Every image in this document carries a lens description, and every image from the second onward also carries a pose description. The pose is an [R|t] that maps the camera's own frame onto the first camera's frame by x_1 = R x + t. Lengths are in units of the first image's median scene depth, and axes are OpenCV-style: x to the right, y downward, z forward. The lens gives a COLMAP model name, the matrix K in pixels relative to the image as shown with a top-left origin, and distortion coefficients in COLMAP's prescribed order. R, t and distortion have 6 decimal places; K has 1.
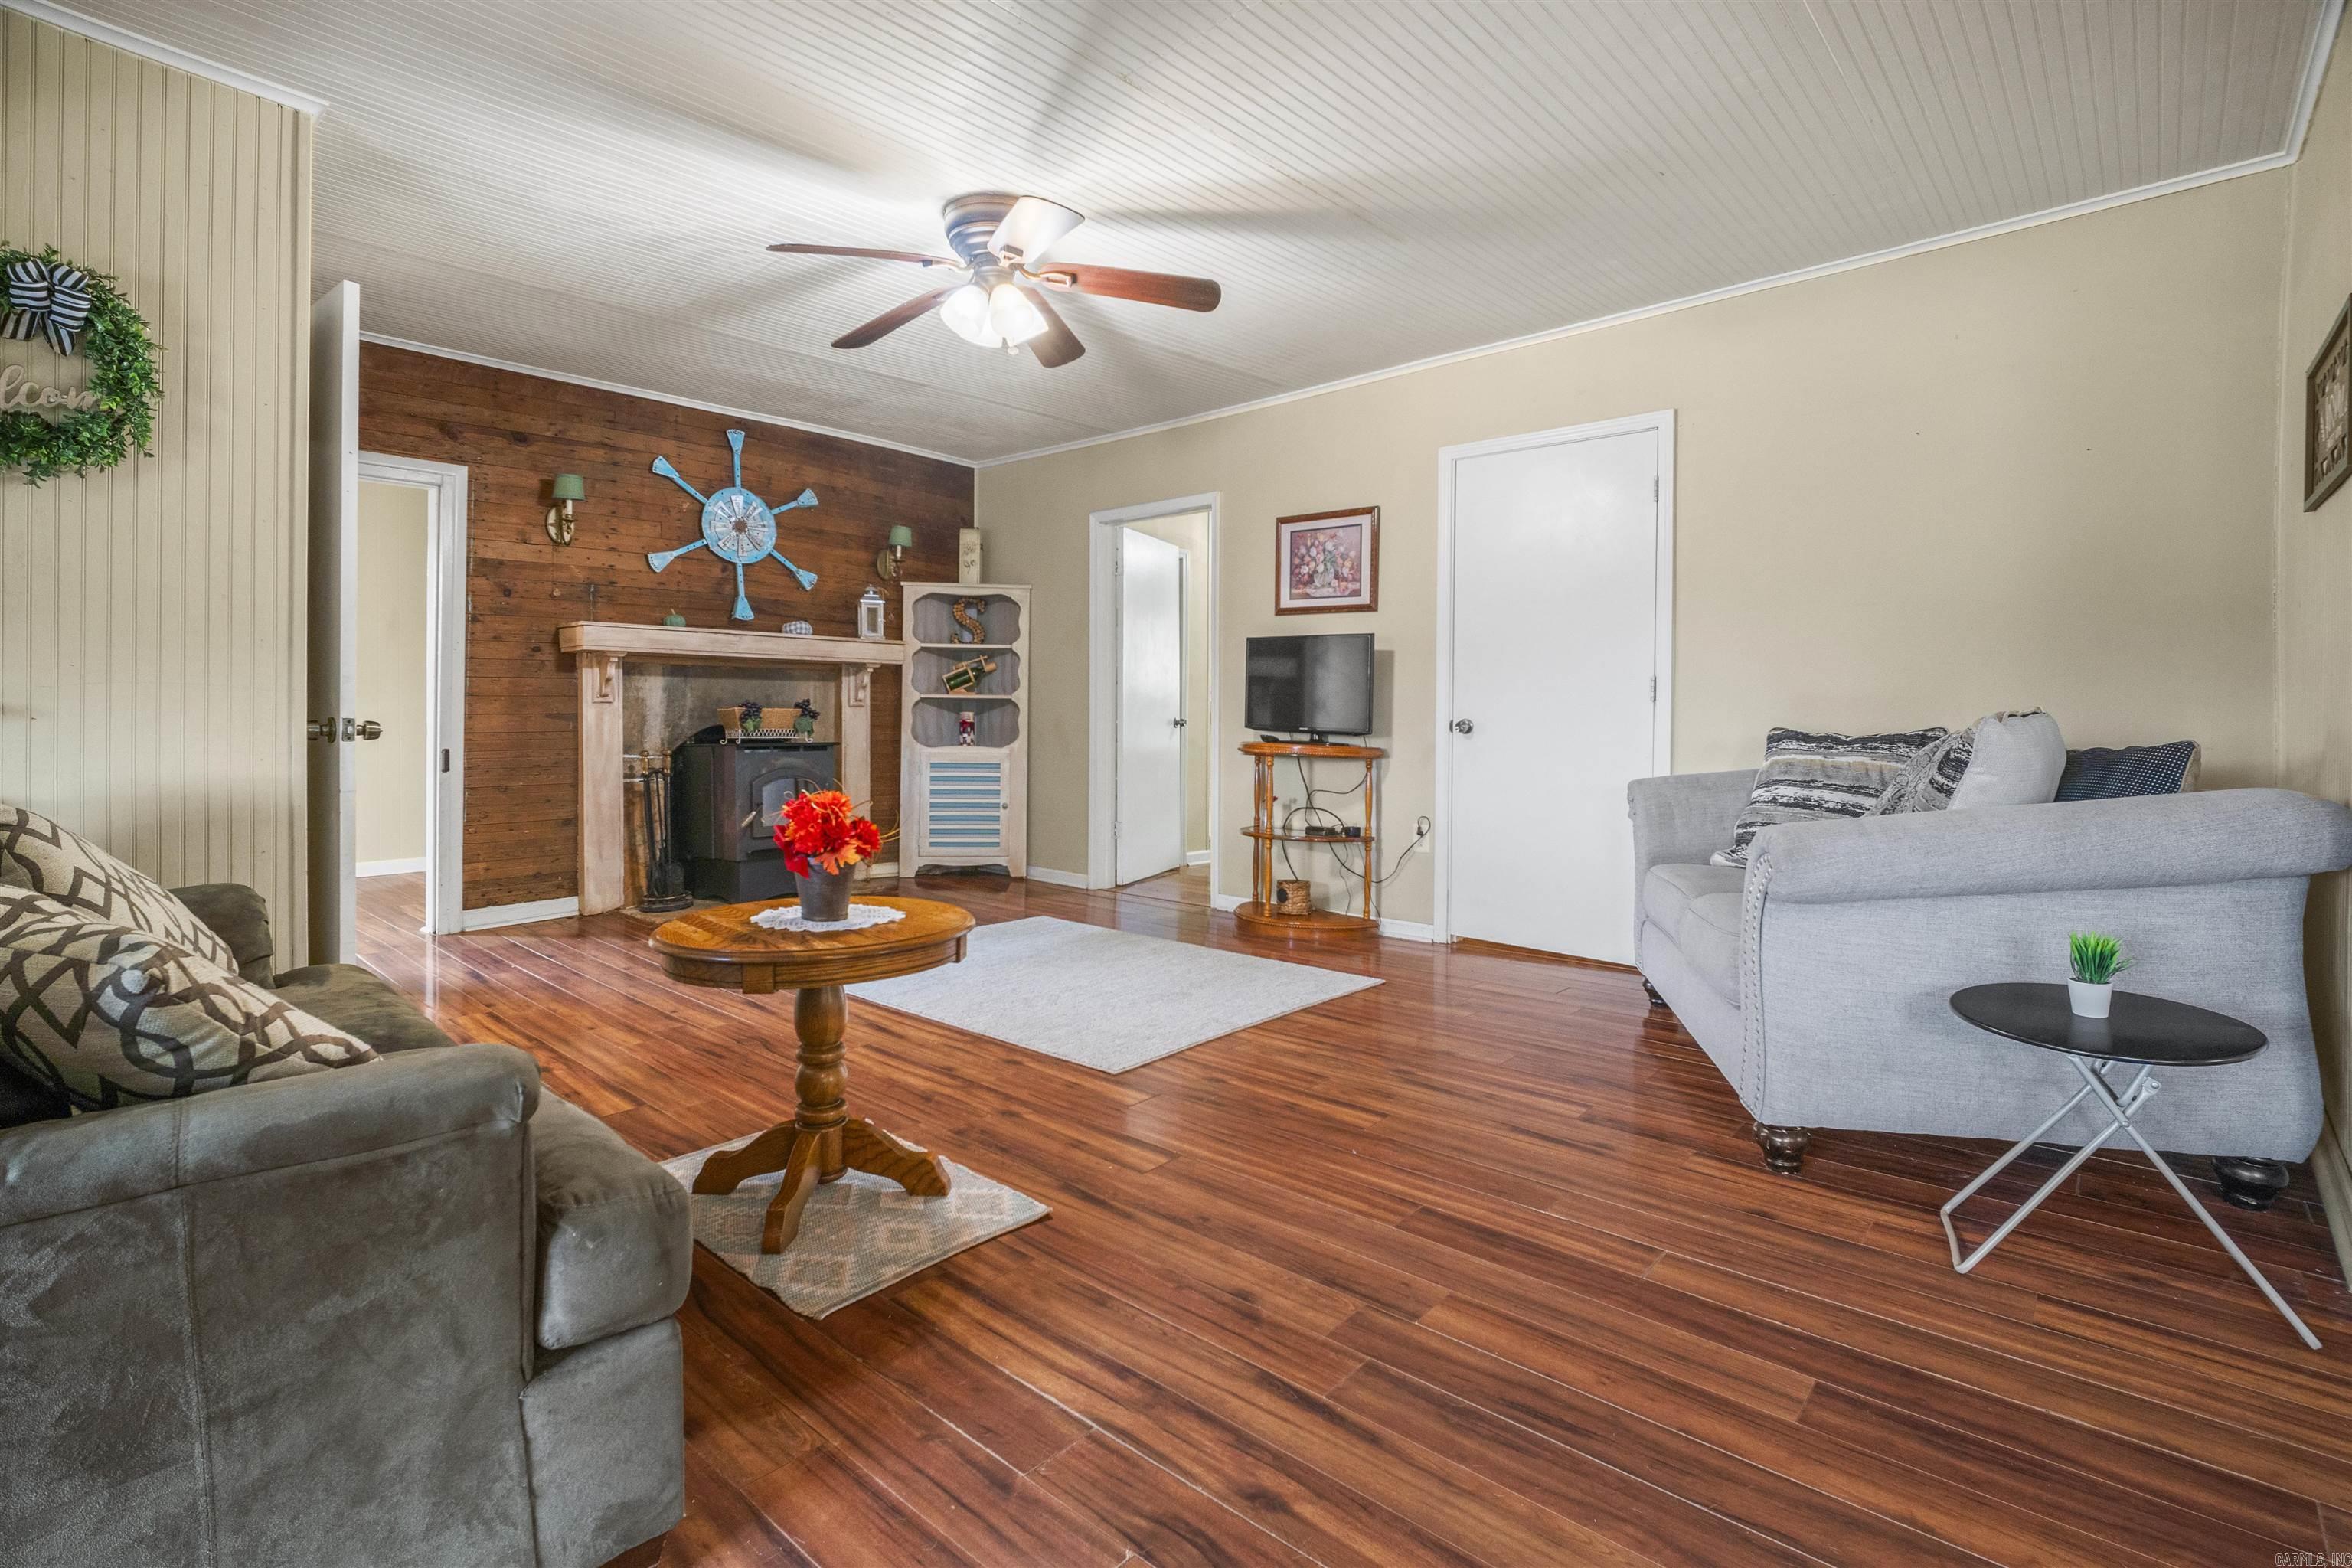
lens RADIAL K [[1096.5, 0, 1170.4], [0, 1096.5, 711.6], [0, 0, 1]] dist [0.001206, -0.001109]
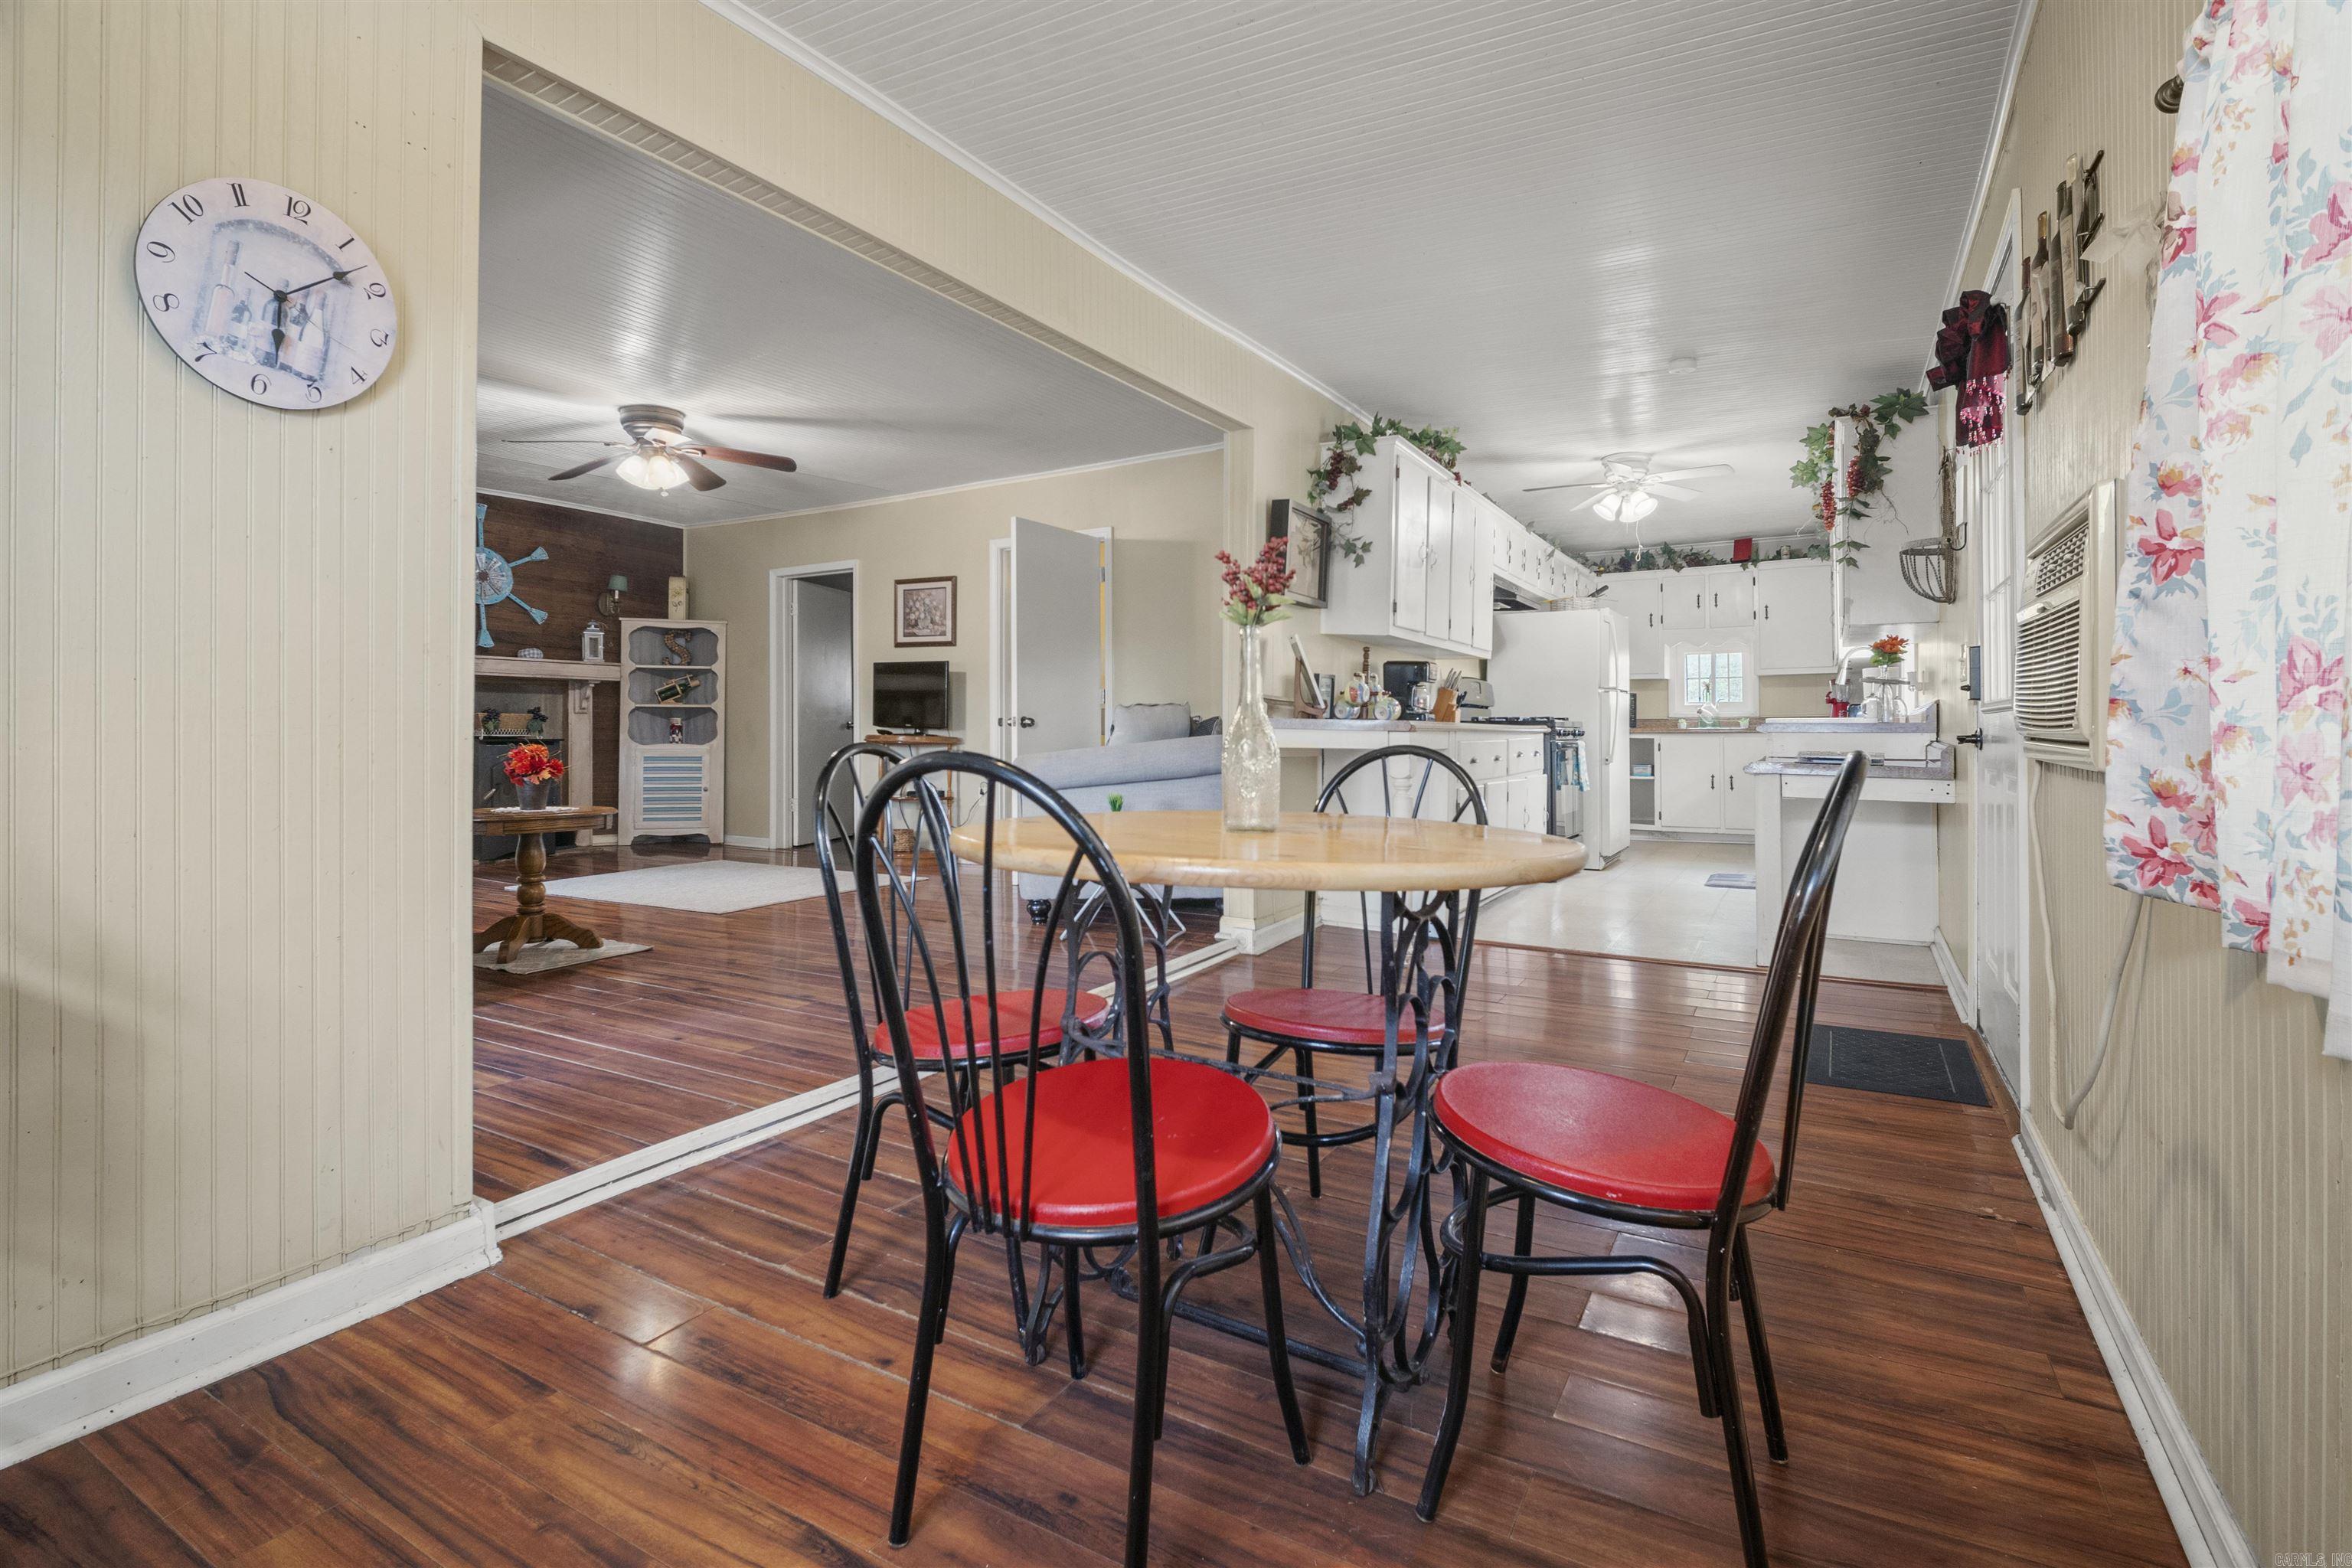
lens RADIAL K [[1096.5, 0, 1186.7], [0, 1096.5, 712.5], [0, 0, 1]] dist [0.001206, -0.001109]
pose [[0.980020, -0.003802, 0.198861, 0.171978], [0.007020, 0.999856, -0.015480, 0.021081], [-0.198773, 0.016566, 0.979905, -0.451493]]
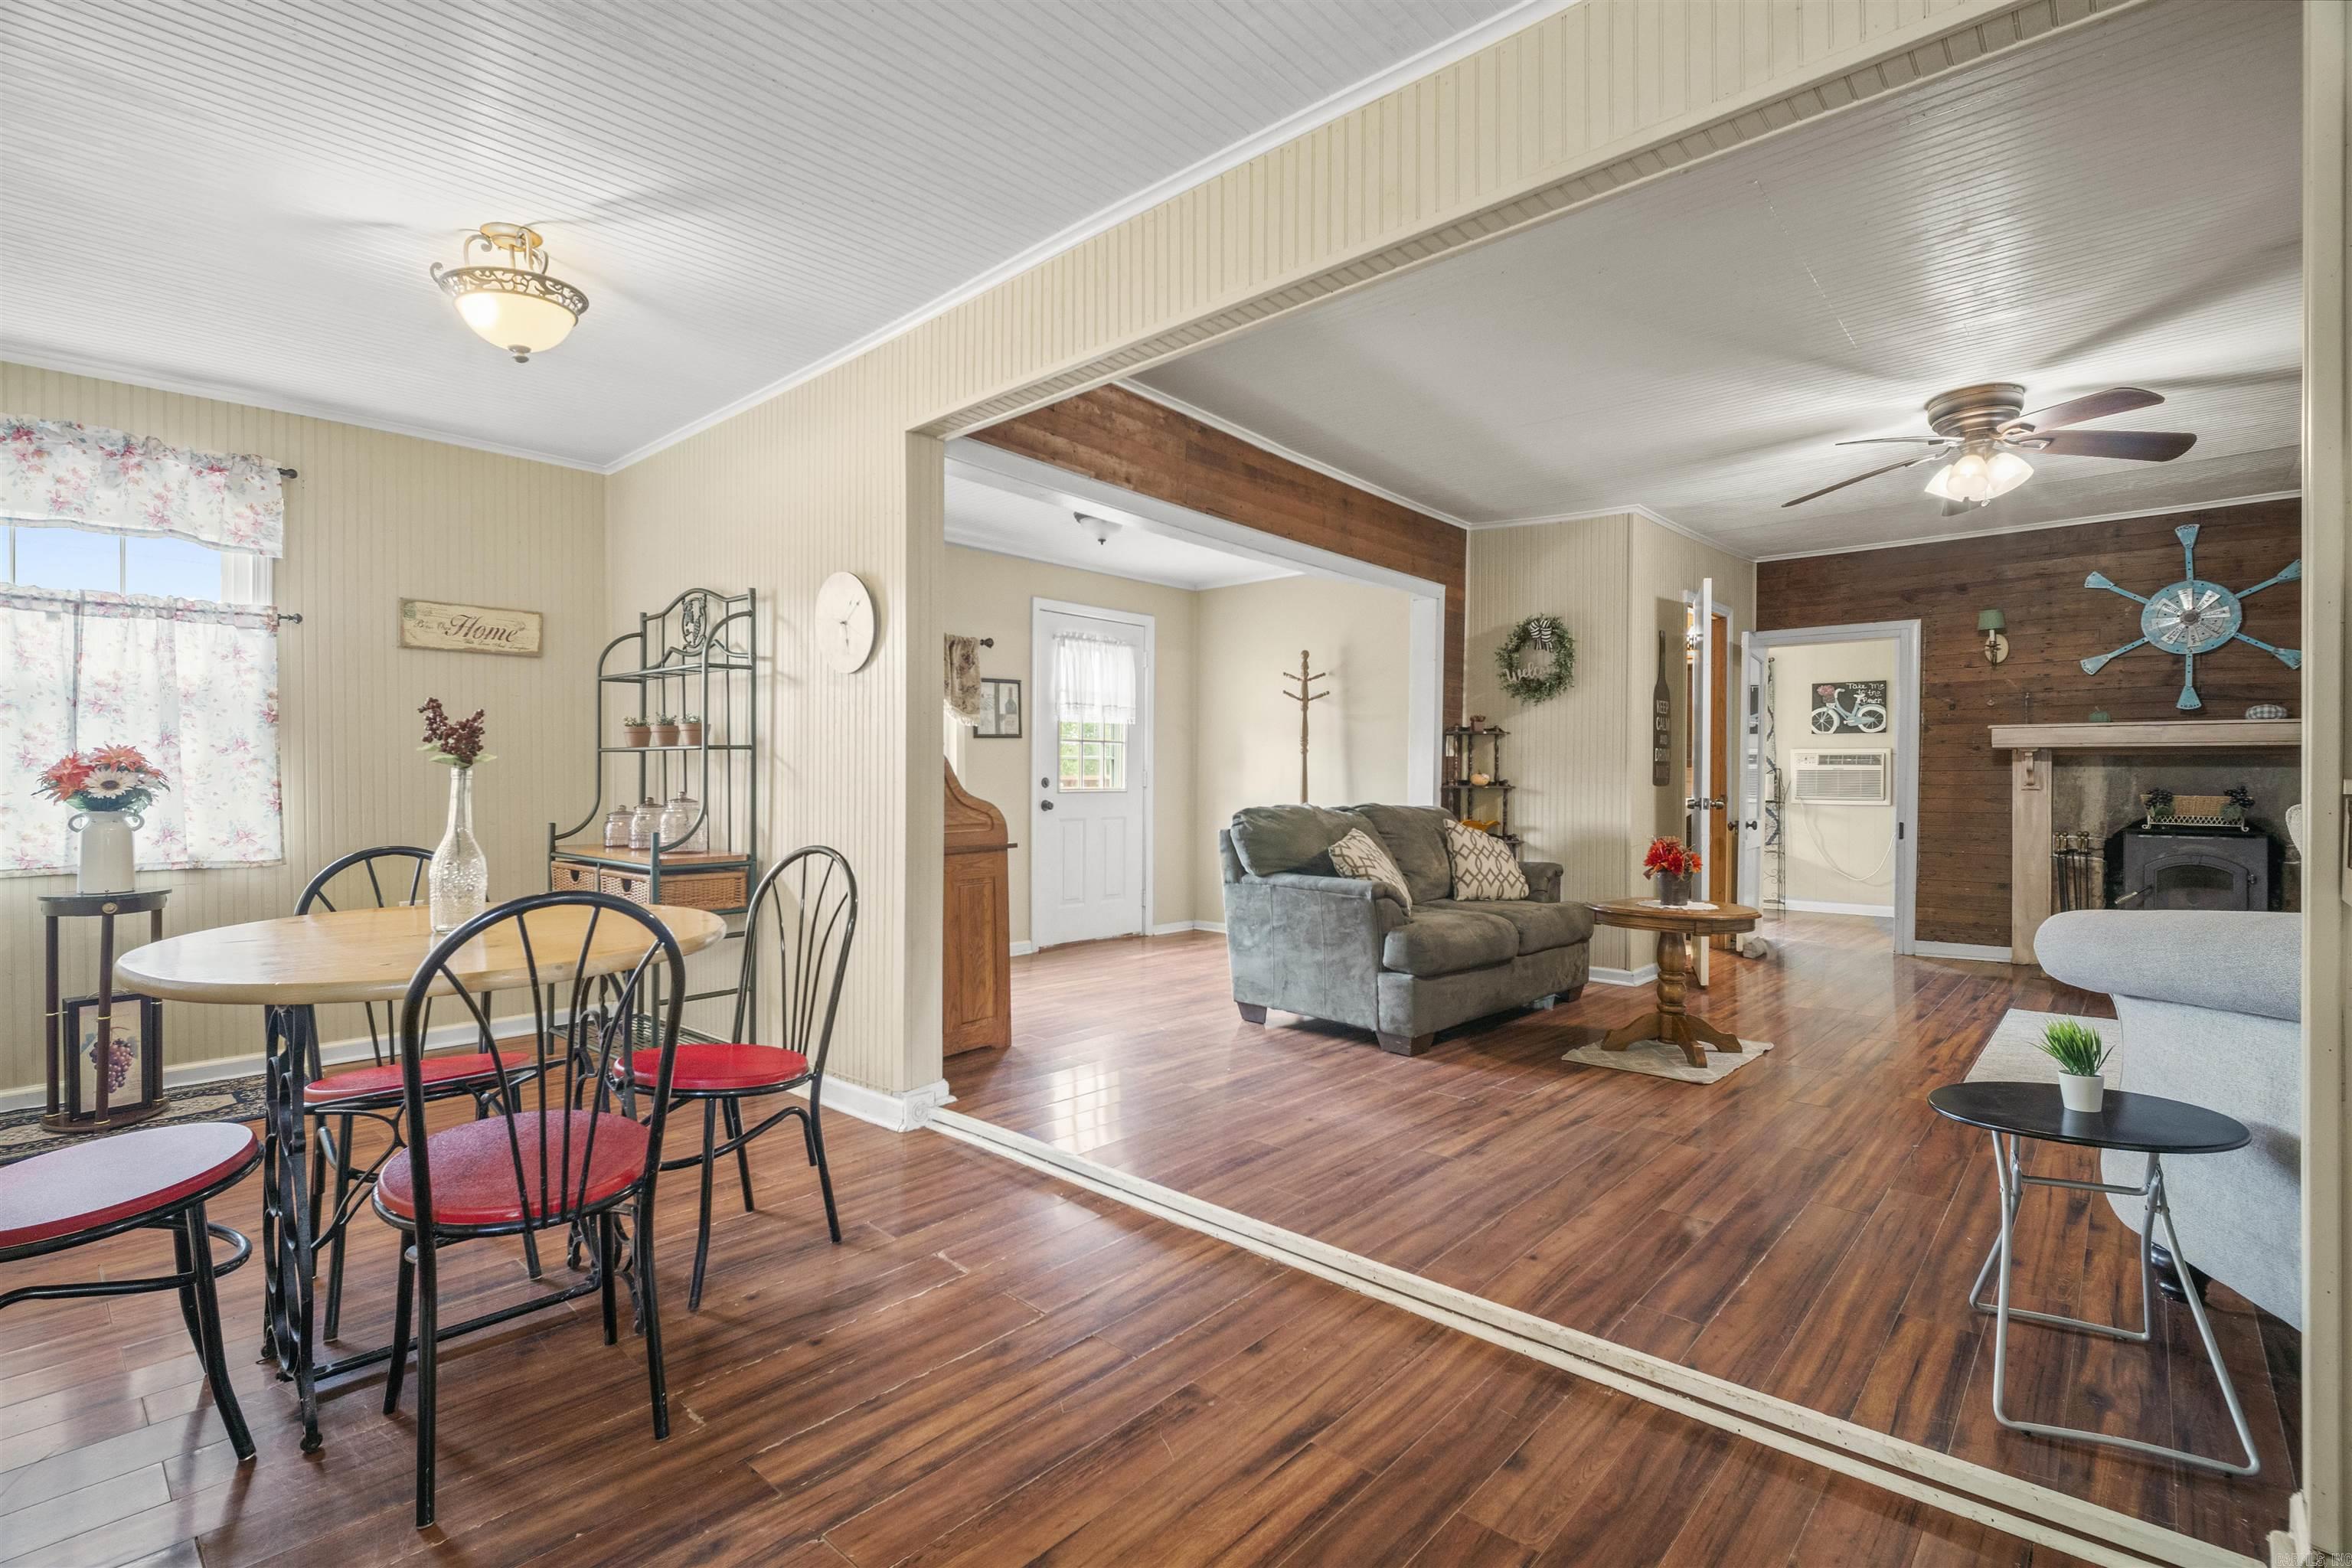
lens RADIAL K [[1096.5, 0, 1184.9], [0, 1096.5, 776.0], [0, 0, 1]] dist [0.001206, -0.001109]
pose [[-0.005315, -0.010948, -0.999926, 0.611372], [-0.009608, 0.999894, -0.010897, -0.001458], [0.999940, 0.009550, -0.005420, 0.067996]]
